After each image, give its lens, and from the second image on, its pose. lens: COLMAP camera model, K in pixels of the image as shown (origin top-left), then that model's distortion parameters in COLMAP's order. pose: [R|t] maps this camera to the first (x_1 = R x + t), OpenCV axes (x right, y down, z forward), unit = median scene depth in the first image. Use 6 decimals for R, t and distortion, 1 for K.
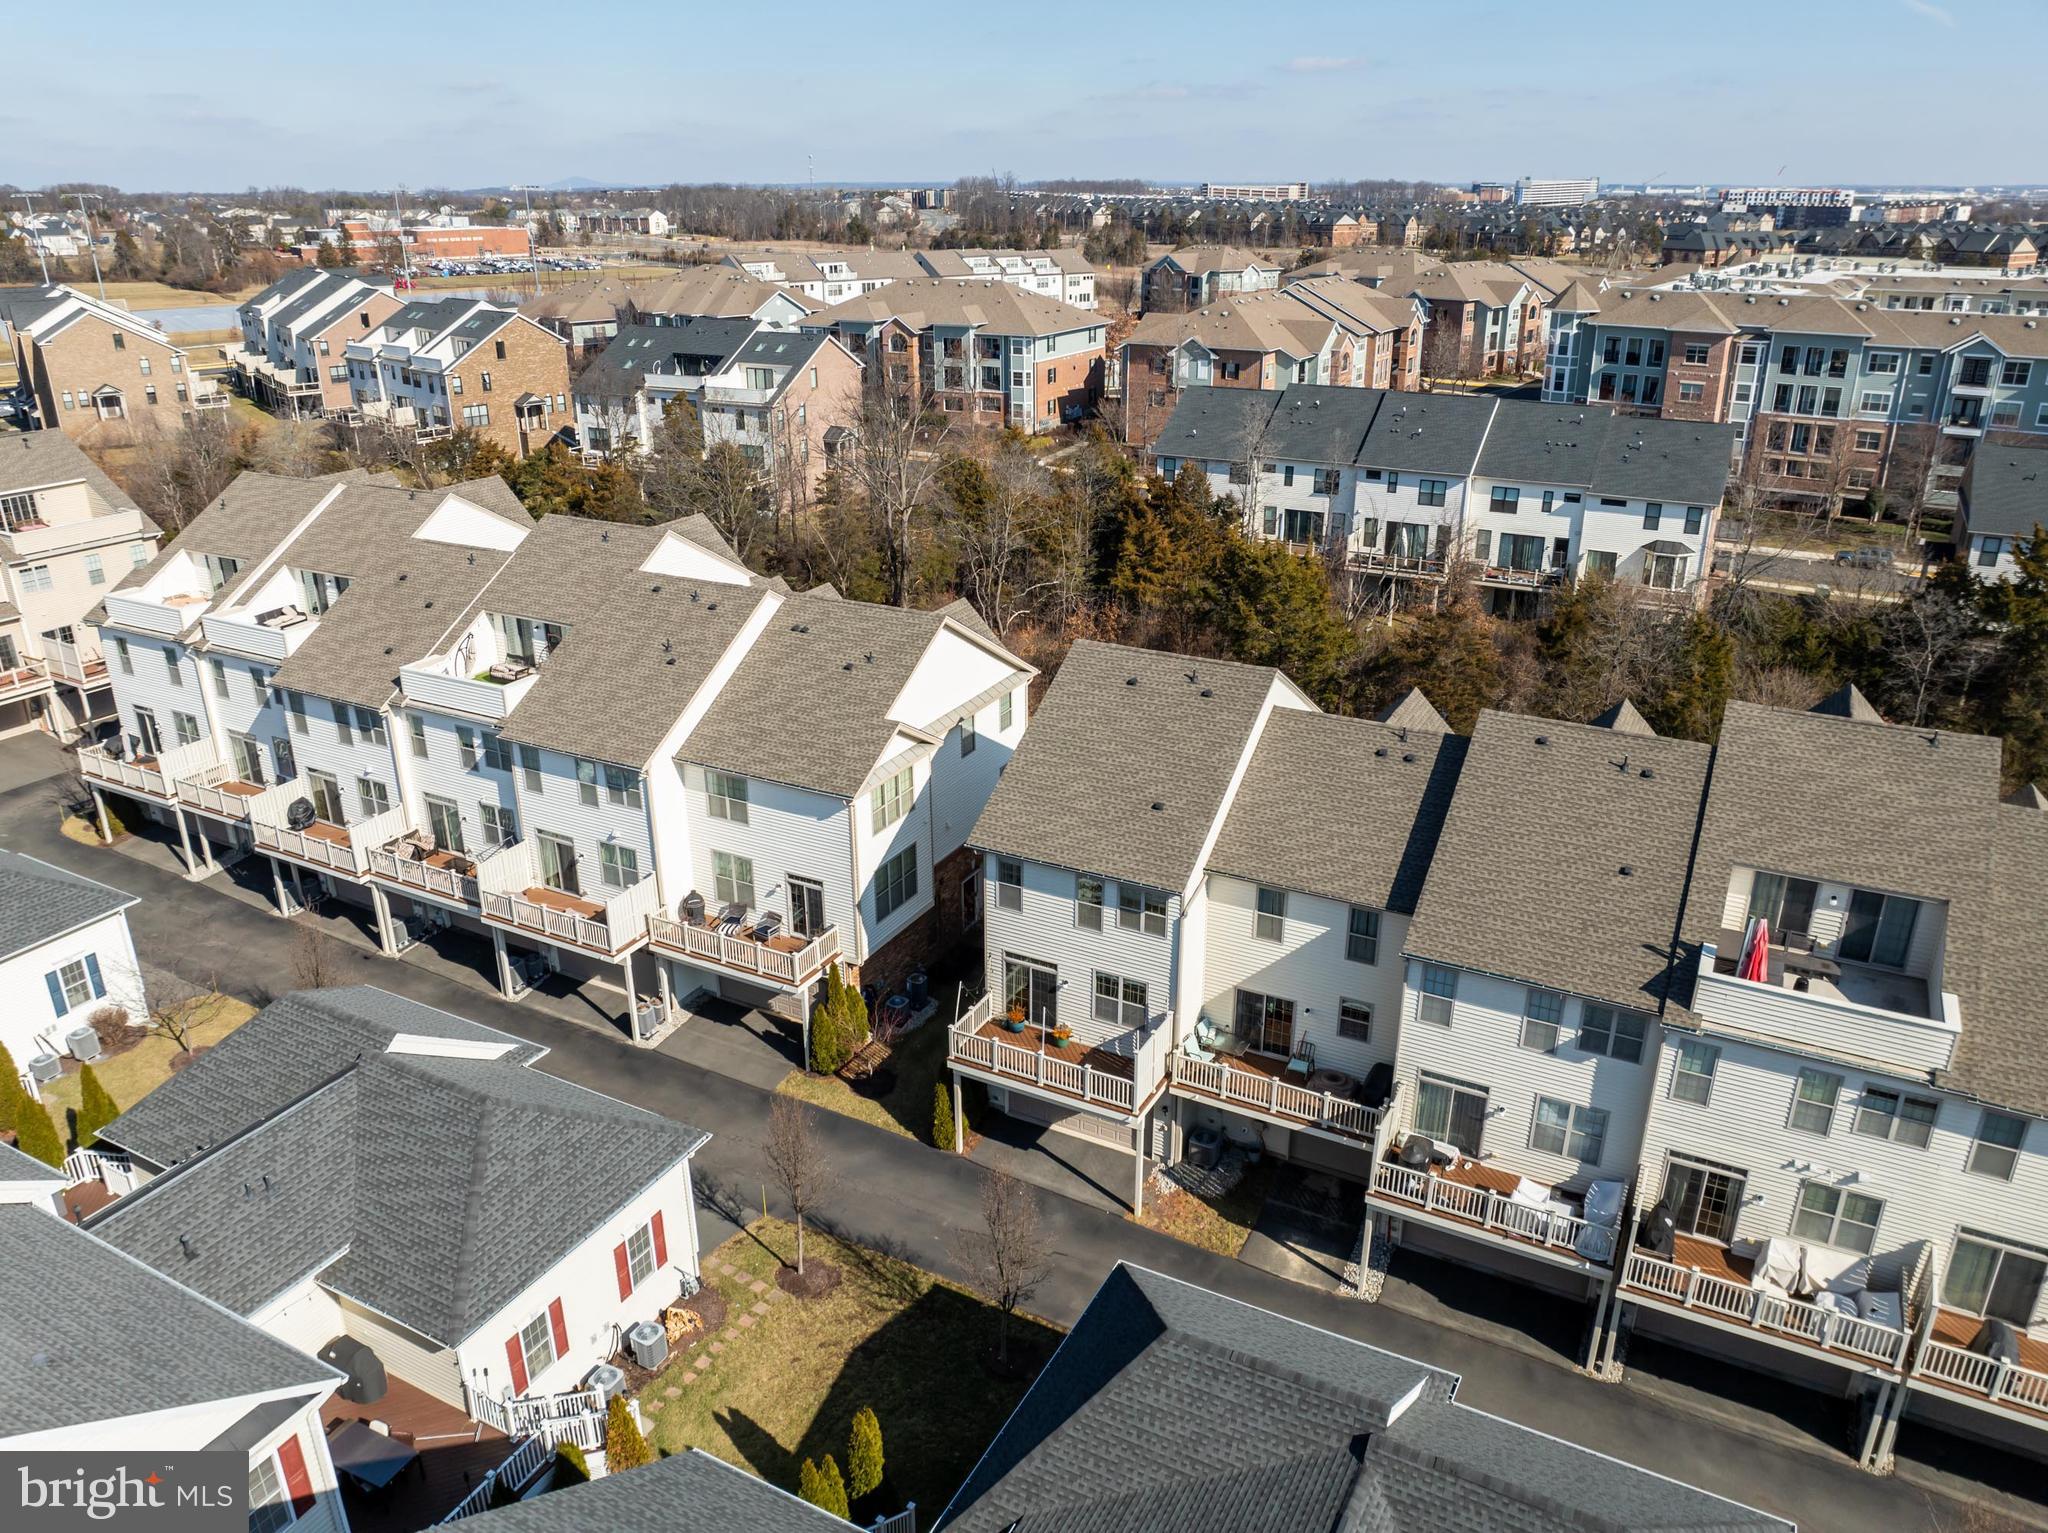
lens RADIAL K [[1445.2, 0, 1018.5], [0, 1445.2, 762.4], [0, 0, 1]] dist [-0.040196, 0.001202]
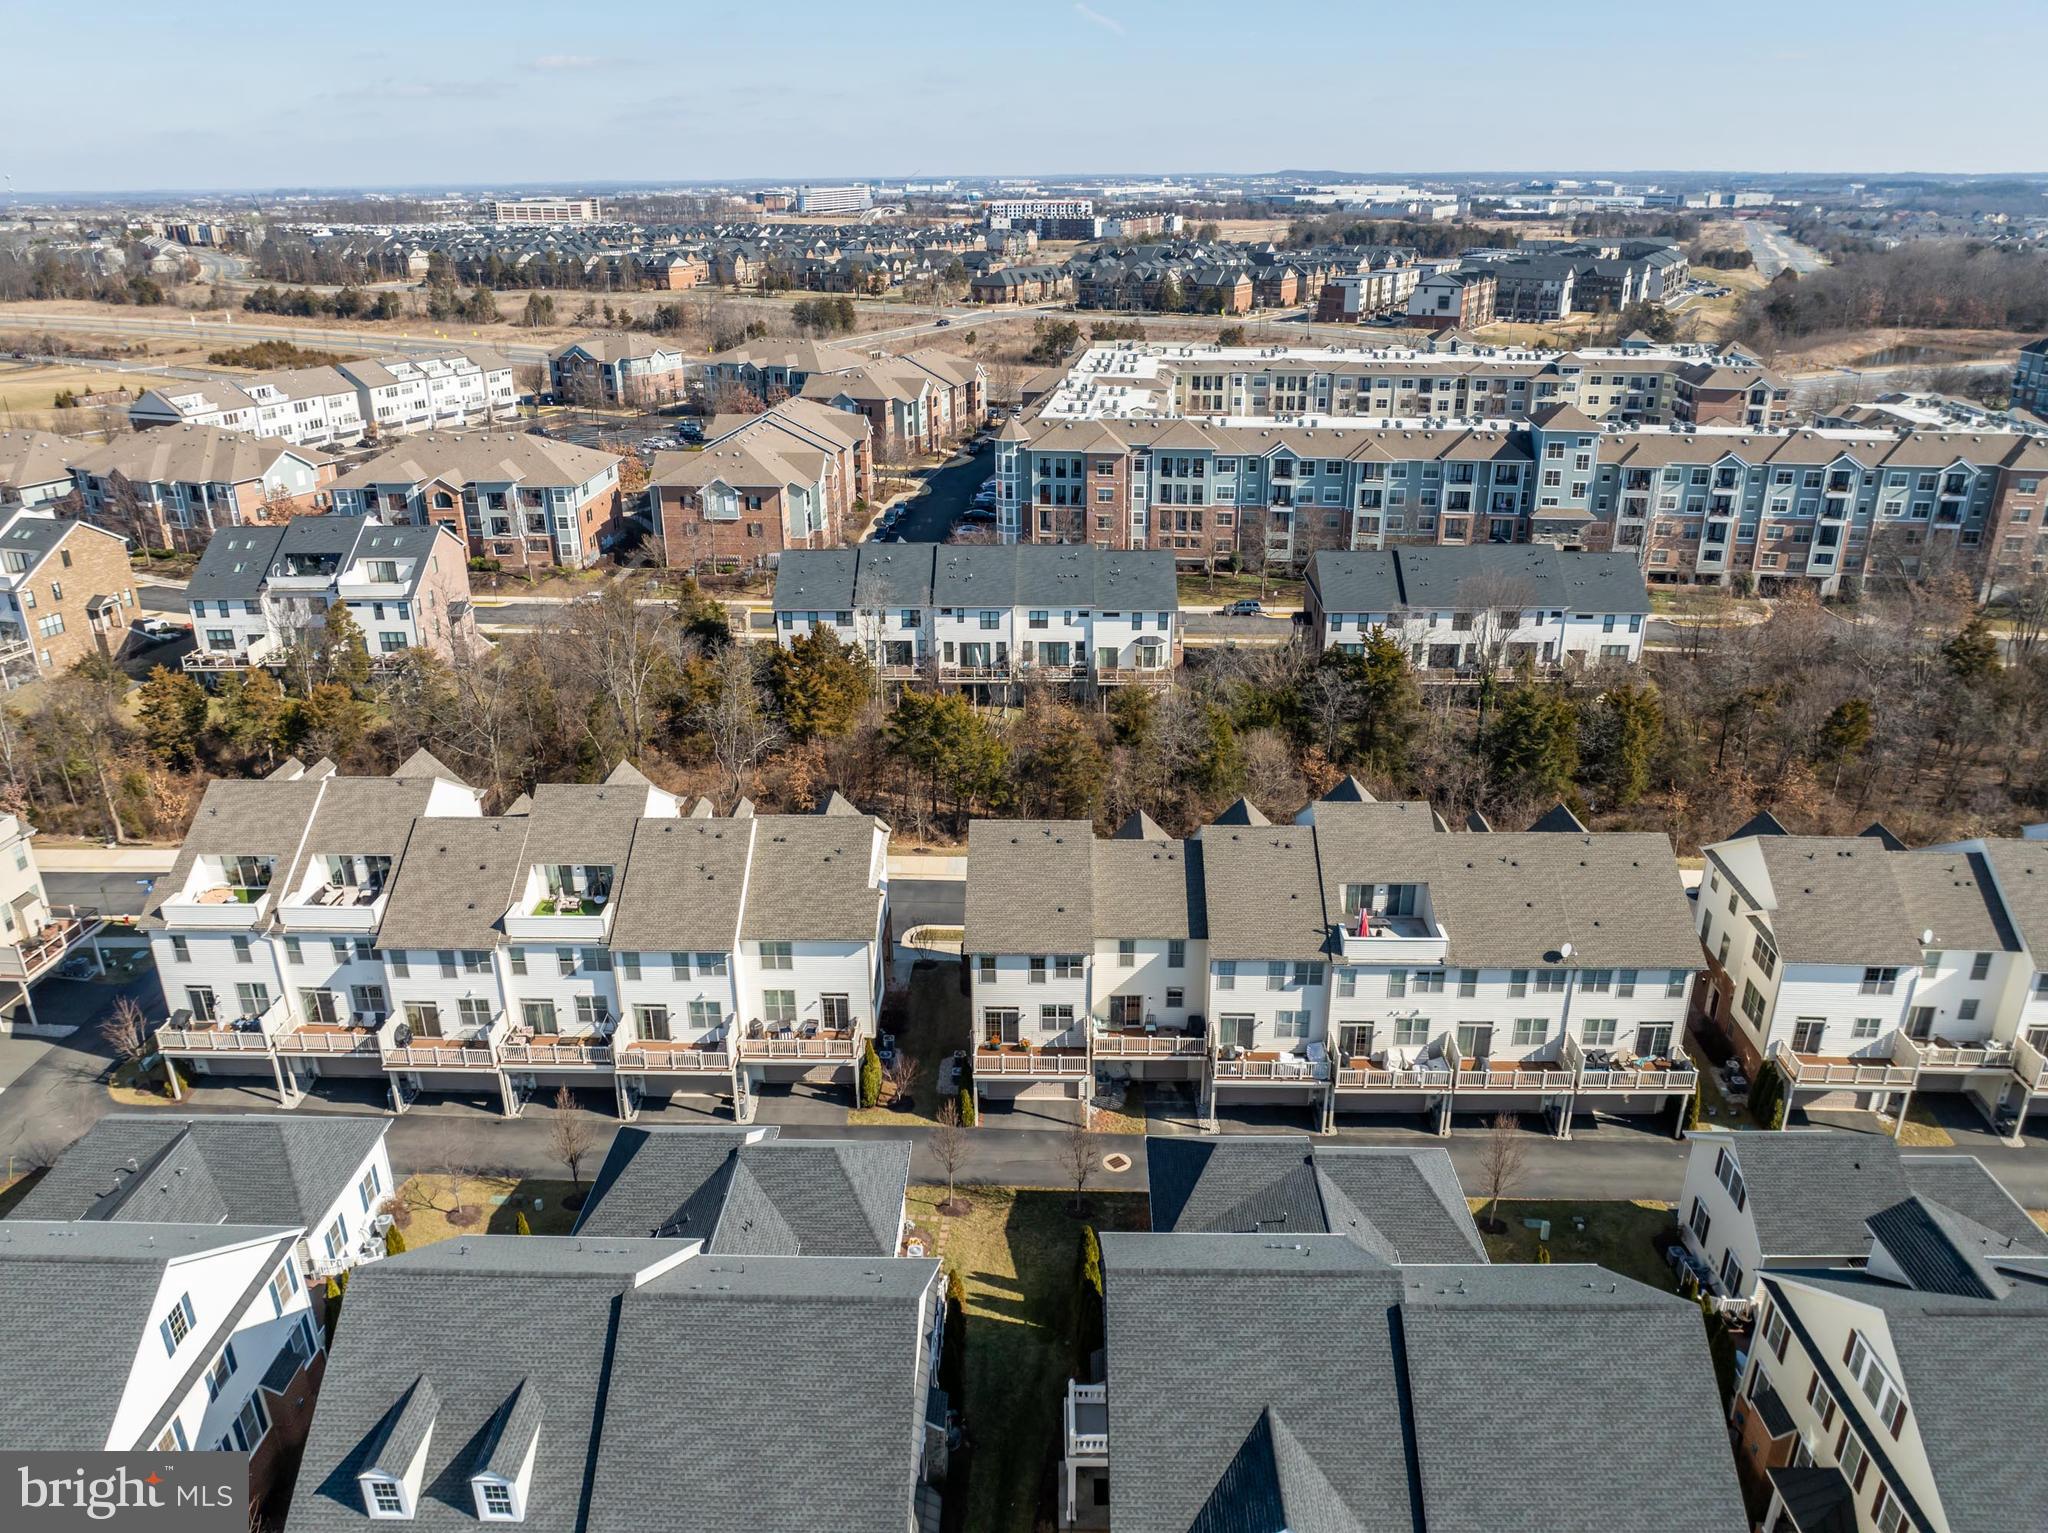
lens RADIAL K [[1443.0, 0, 1019.3], [0, 1443.0, 766.6], [0, 0, 1]] dist [-0.029771, -0.020891]
pose [[0.893974, -0.172988, 0.413384, -0.559335], [0.171064, 0.984365, 0.041986, -0.194182], [-0.414184, 0.033181, 0.909588, -0.545194]]
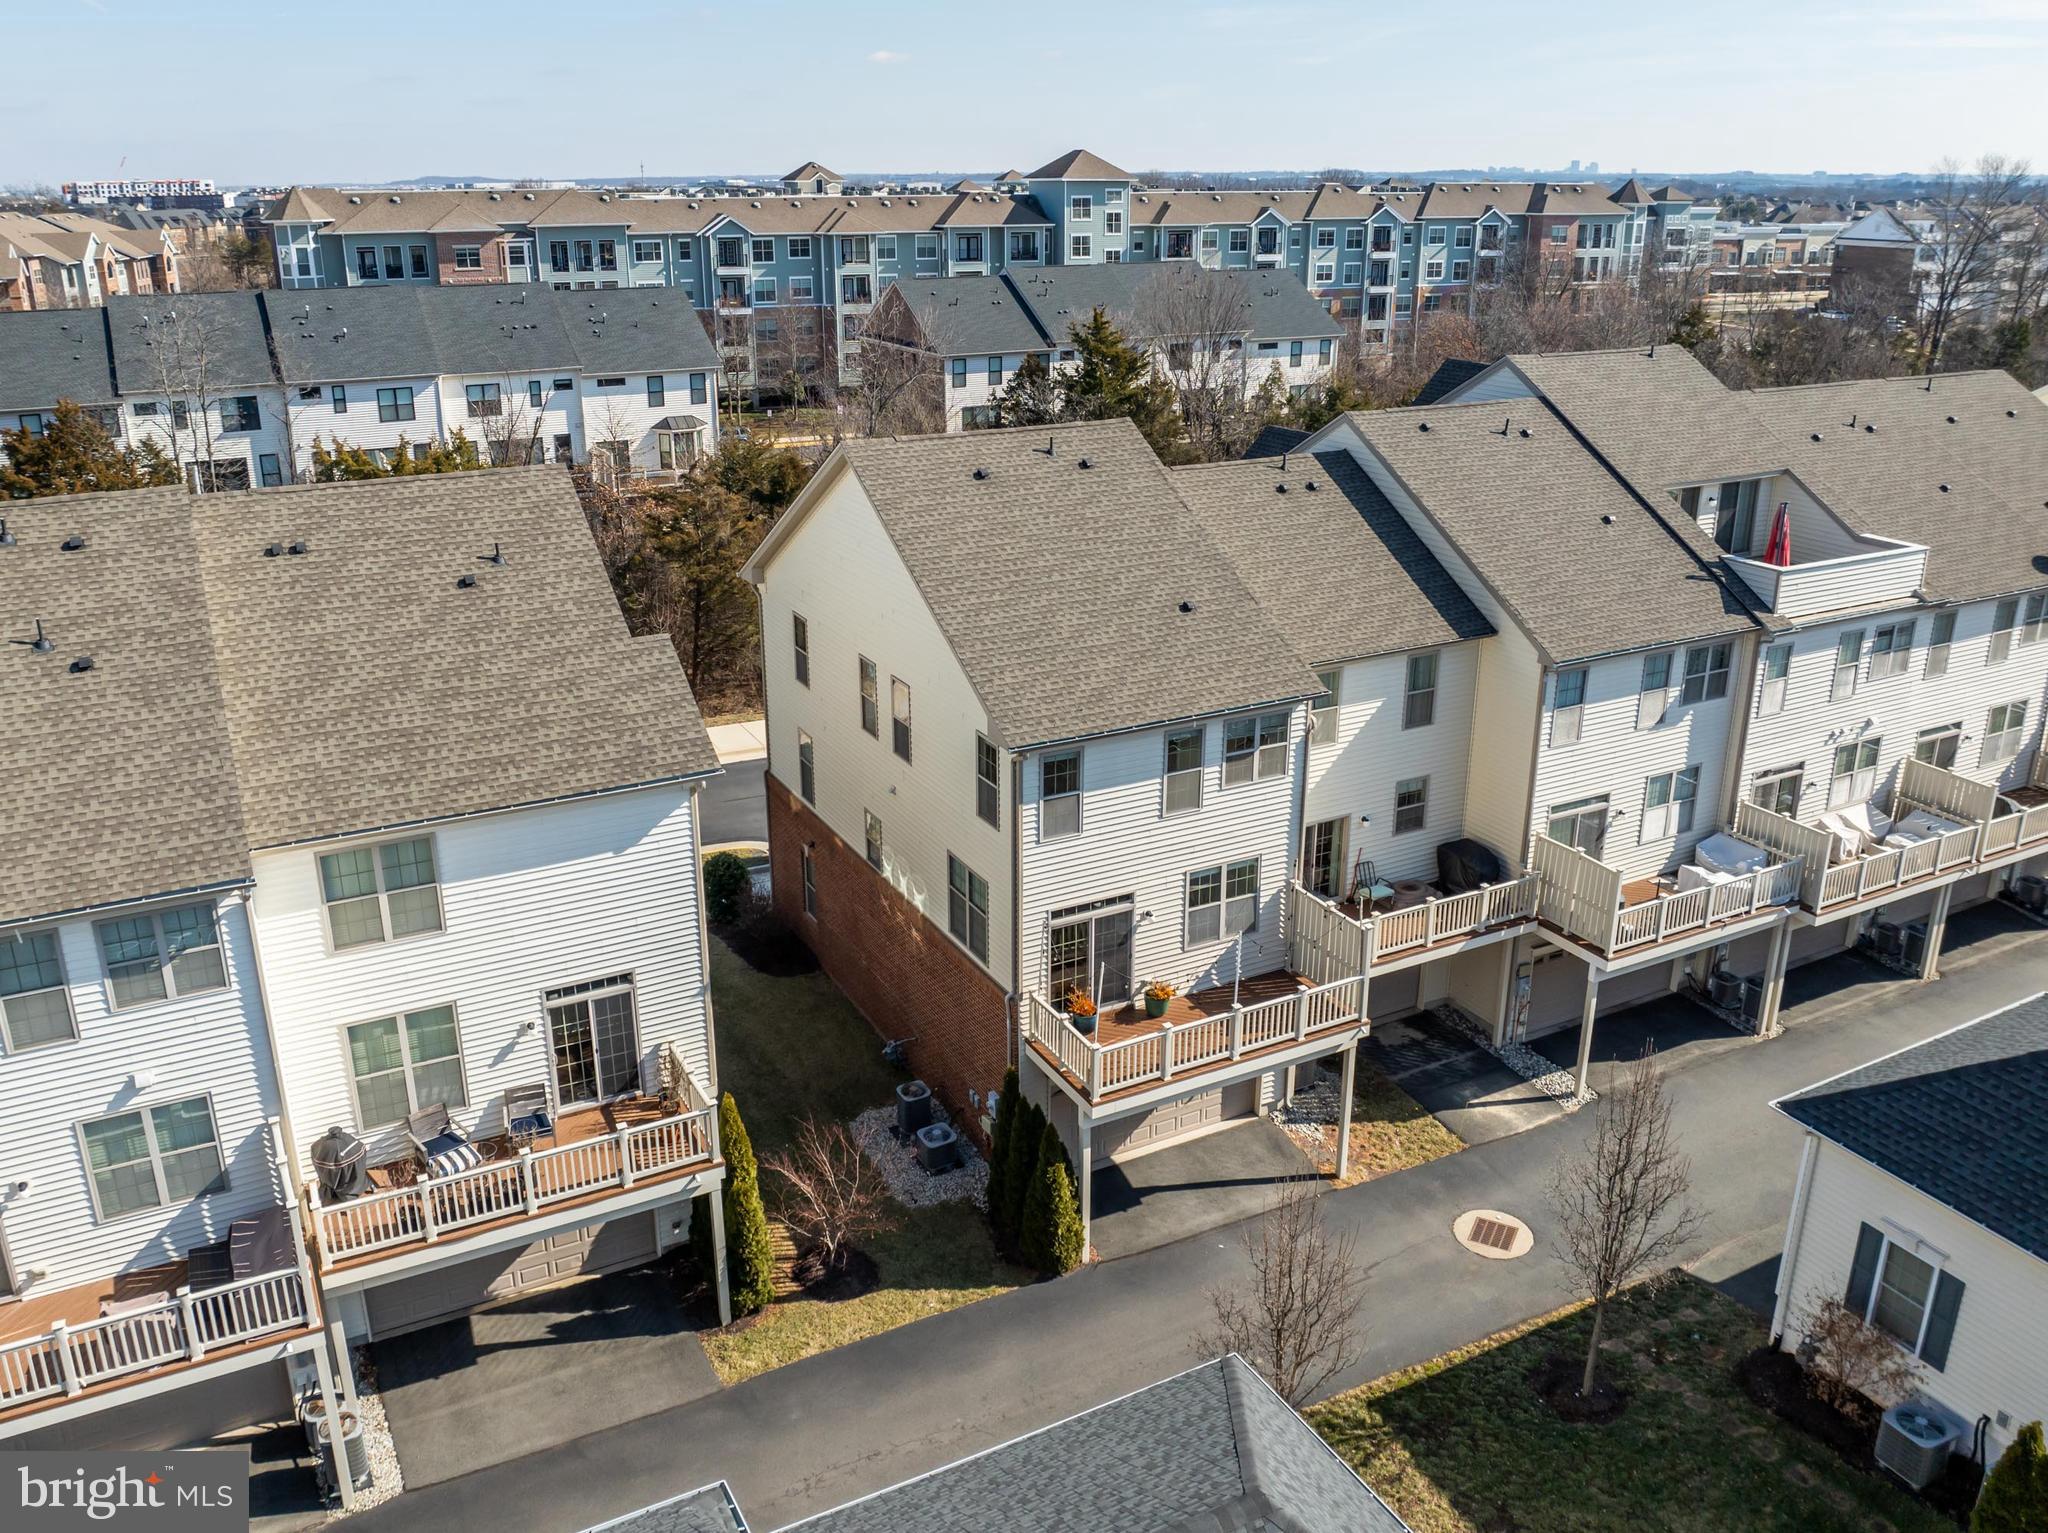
lens RADIAL K [[1590.9, 0, 1002.5], [0, 1590.9, 721.0], [0, 0, 1]] dist [-0.036463, -0.007589]
pose [[0.565470, -0.263822, 0.781435, -0.450141], [0.309524, 0.946091, 0.095431, -0.013872], [-0.764486, 0.187910, 0.616646, 0.502966]]
